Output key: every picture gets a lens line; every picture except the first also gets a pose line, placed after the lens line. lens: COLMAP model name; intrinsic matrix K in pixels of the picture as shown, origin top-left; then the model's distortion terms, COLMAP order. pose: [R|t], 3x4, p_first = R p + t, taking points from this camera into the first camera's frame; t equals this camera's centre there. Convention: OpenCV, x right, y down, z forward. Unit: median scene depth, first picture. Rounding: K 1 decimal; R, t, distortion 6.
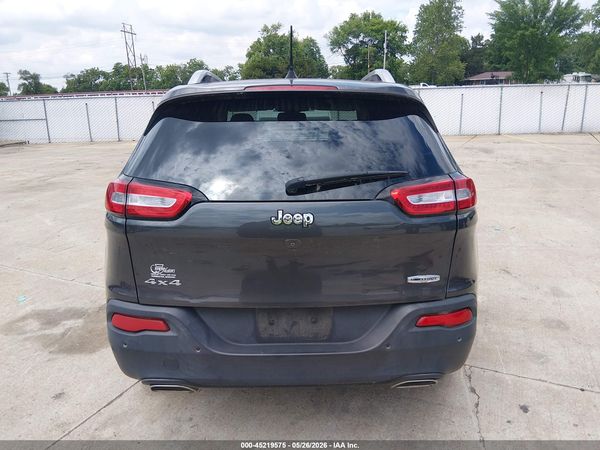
lens RADIAL K [[458.4, 0, 298.2], [0, 458.4, 225.8], [0, 0, 1]] dist [0.026186, -0.057792]
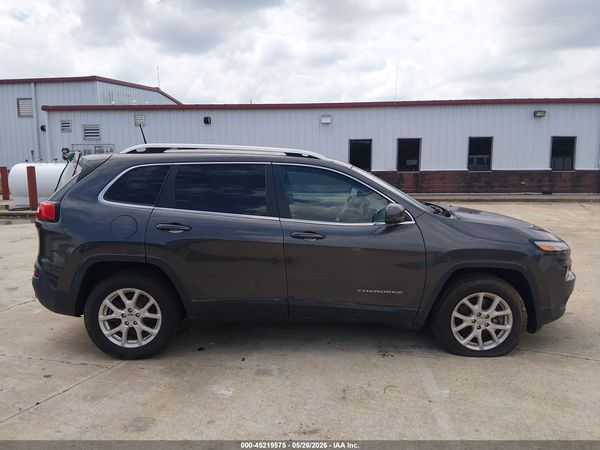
lens RADIAL K [[465.0, 0, 299.8], [0, 465.0, 226.4], [0, 0, 1]] dist [0.010186, -0.019159]
pose [[-0.005225, 0.166456, -0.986035, 1.549097], [-0.257741, 0.952509, 0.162163, -0.404488], [0.966200, 0.254989, 0.037926, 1.336503]]
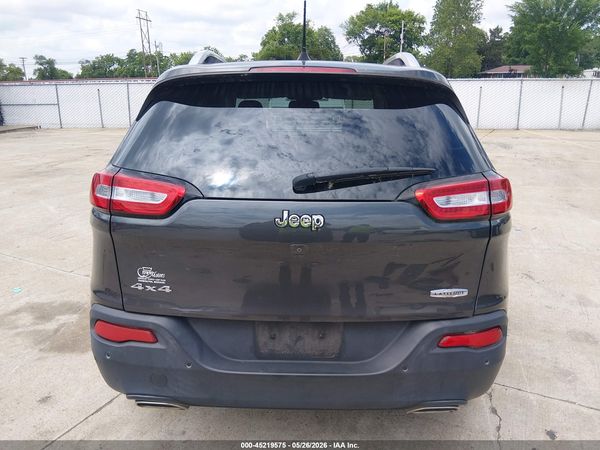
lens RADIAL K [[458.4, 0, 295.2], [0, 458.4, 226.4], [0, 0, 1]] dist [0.026186, -0.057792]
pose [[0.999239, 0.027525, -0.027624, 0.002118], [-0.026949, 0.999416, 0.021022, -0.013415], [0.028186, -0.020262, 0.999397, 0.080290]]
